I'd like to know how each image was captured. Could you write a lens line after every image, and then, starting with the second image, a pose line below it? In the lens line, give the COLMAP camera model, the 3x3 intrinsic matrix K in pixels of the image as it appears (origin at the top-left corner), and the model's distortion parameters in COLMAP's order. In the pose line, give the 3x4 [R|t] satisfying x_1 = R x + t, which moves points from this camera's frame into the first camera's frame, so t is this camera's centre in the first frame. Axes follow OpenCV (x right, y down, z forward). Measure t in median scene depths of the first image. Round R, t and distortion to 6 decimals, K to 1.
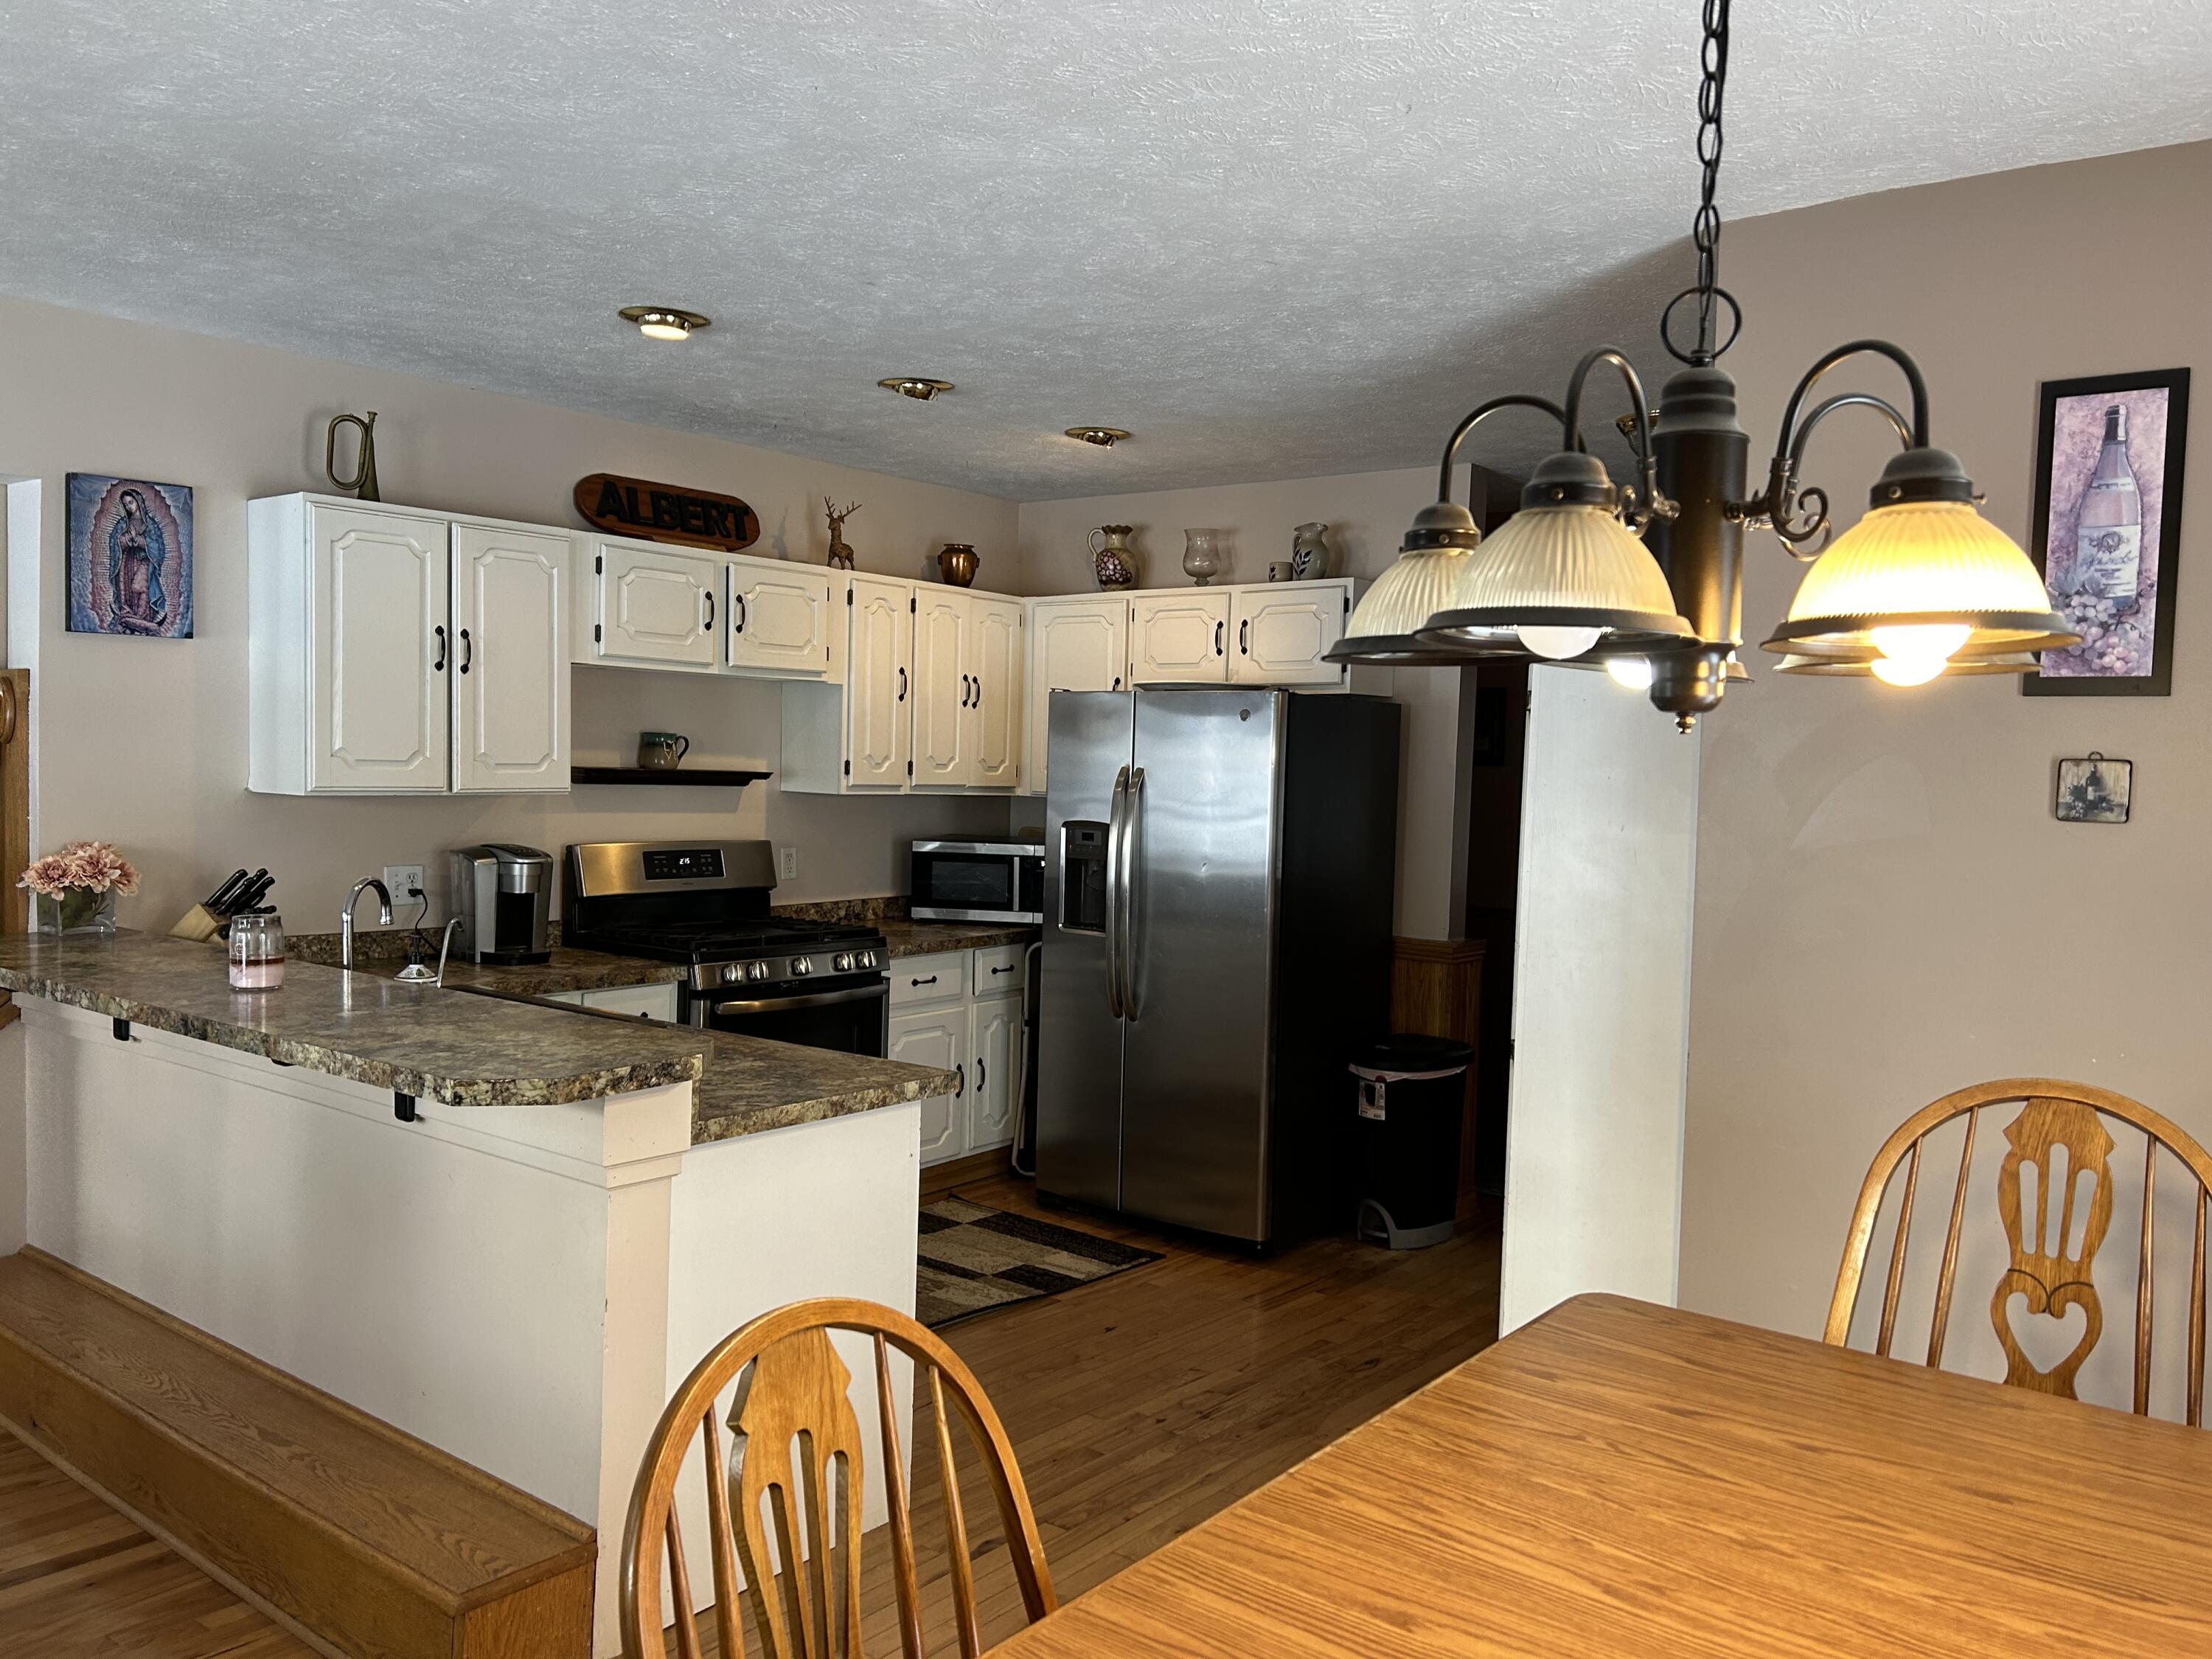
lens RADIAL K [[1673.3, 0, 1111.5], [0, 1673.3, 838.7], [0, 0, 1]] dist [0.046805, -0.030532]
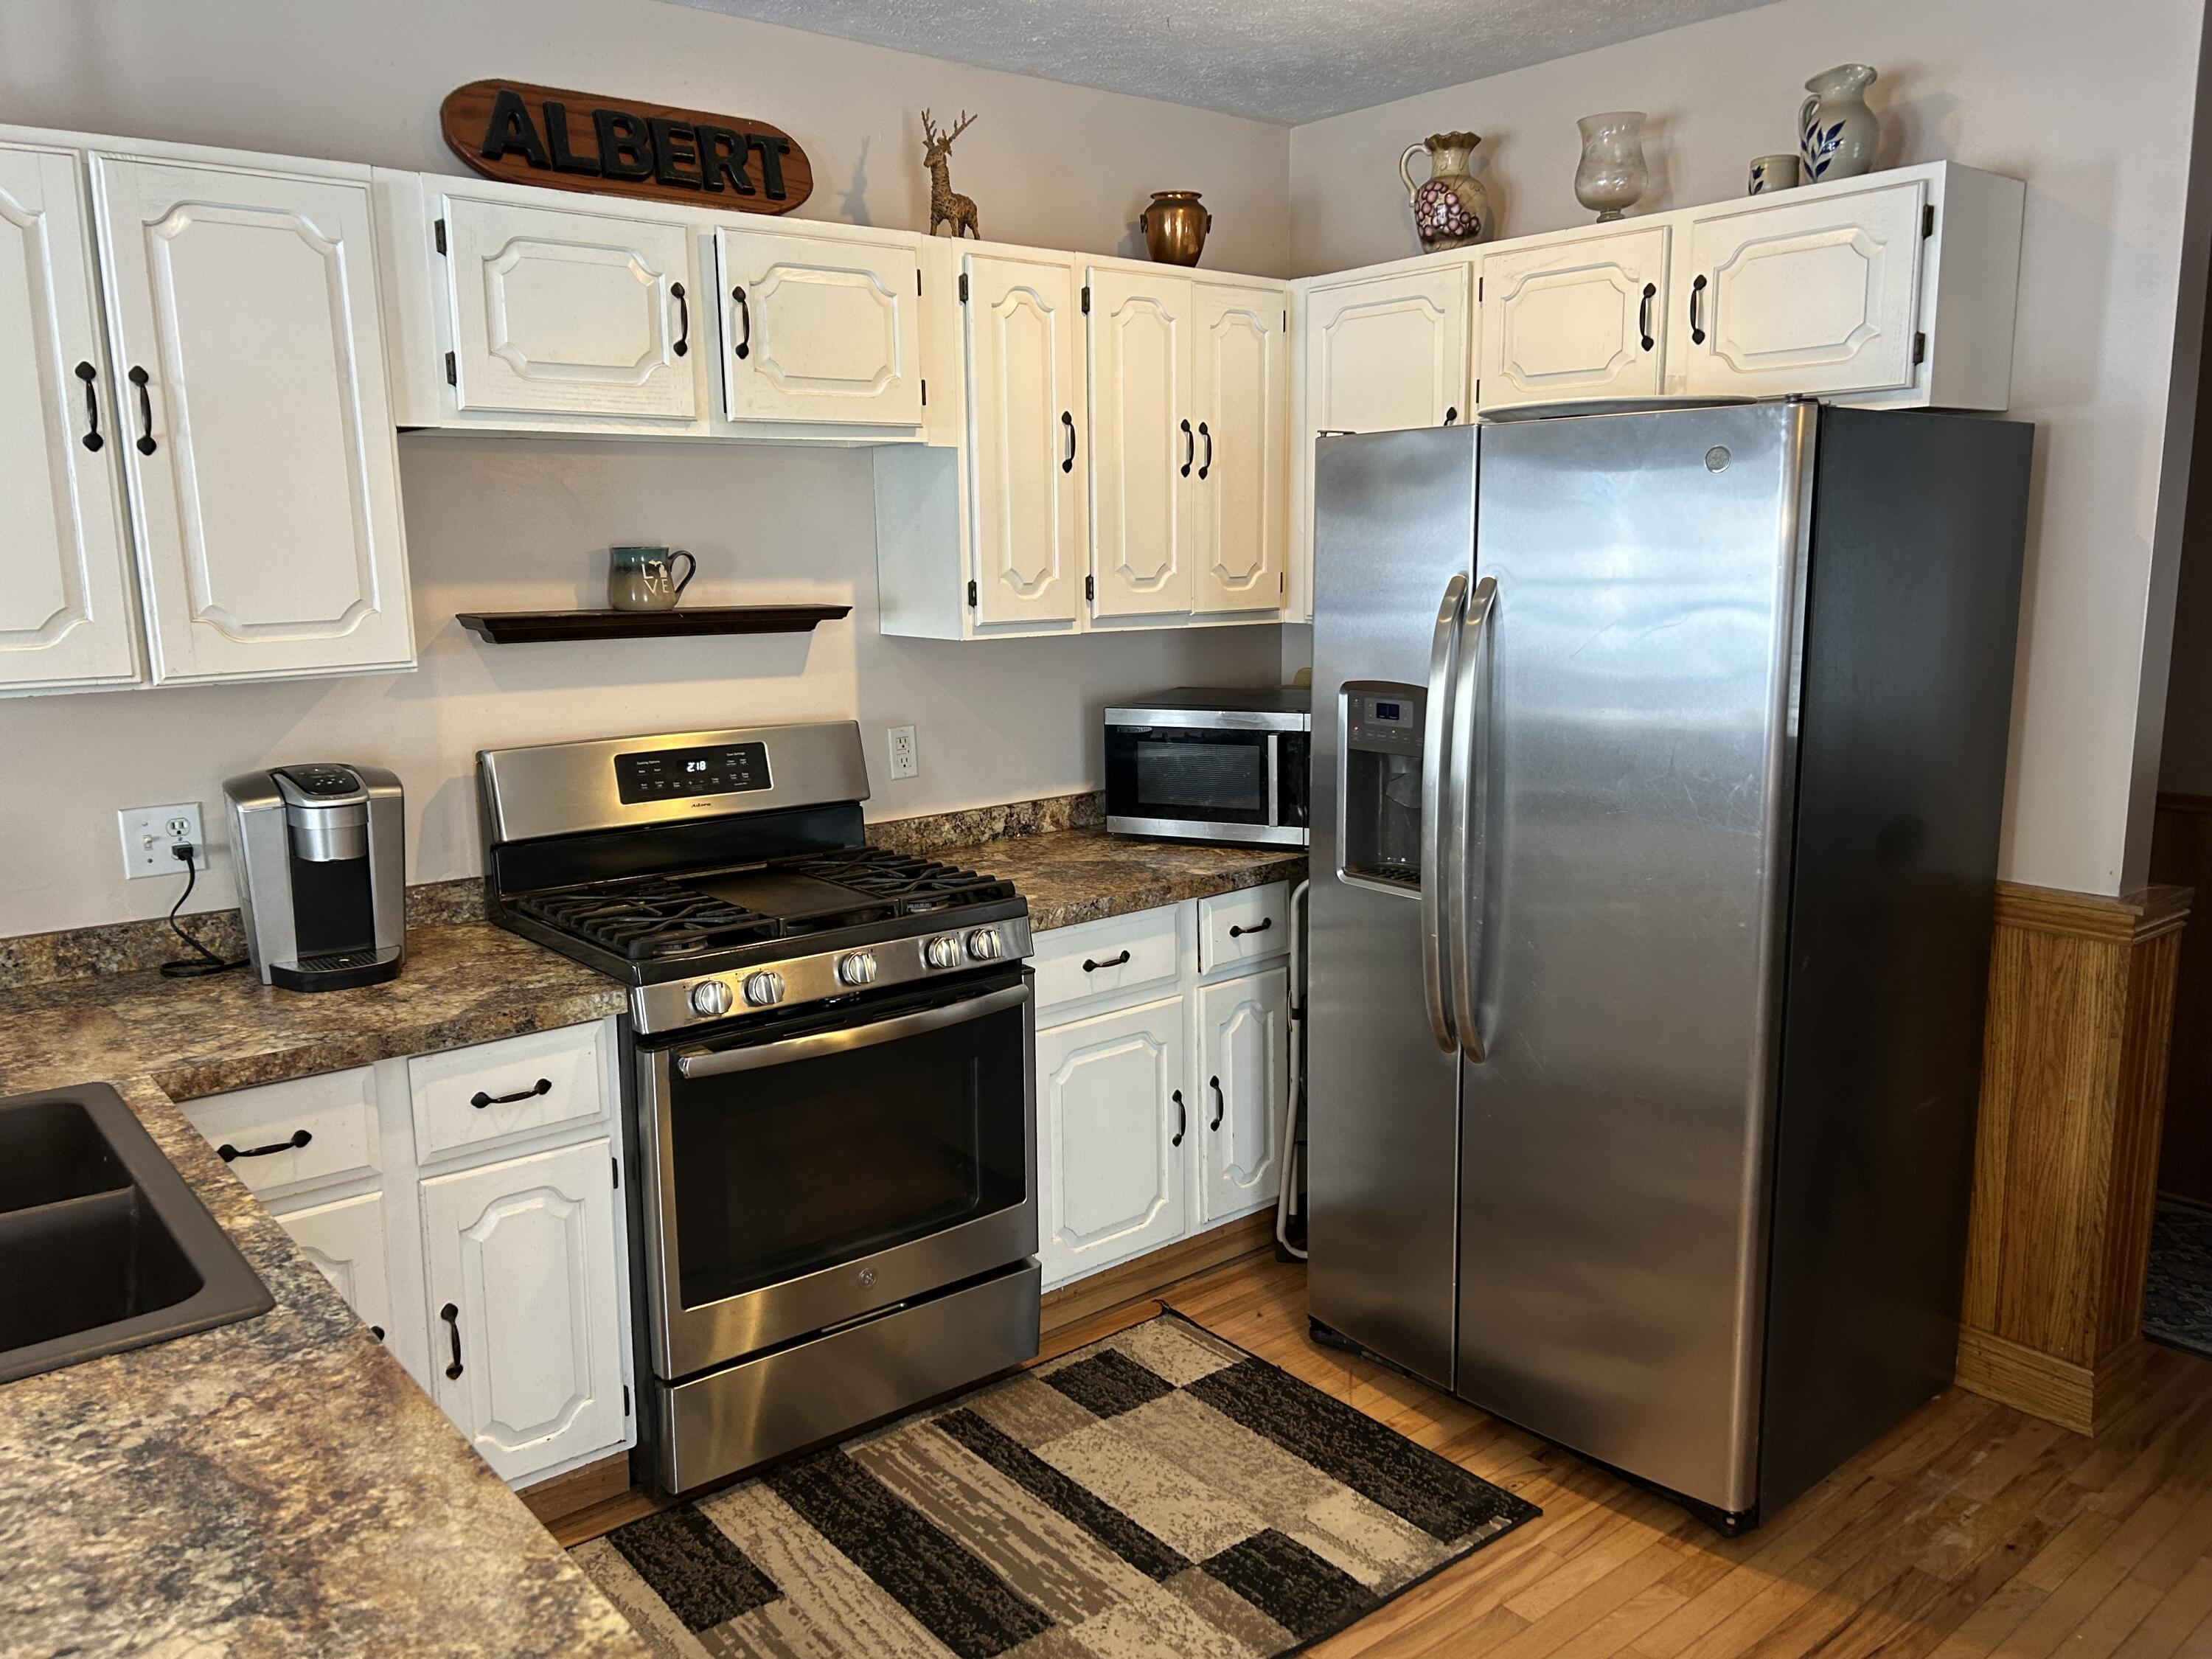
lens RADIAL K [[1673.3, 0, 1099.4], [0, 1673.3, 832.8], [0, 0, 1]] dist [0.046805, -0.030532]
pose [[0.975321, -0.003053, -0.220769, 0.013539], [0.031141, 0.991811, 0.123859, -0.030968], [0.218583, -0.127677, 0.967430, 0.441635]]
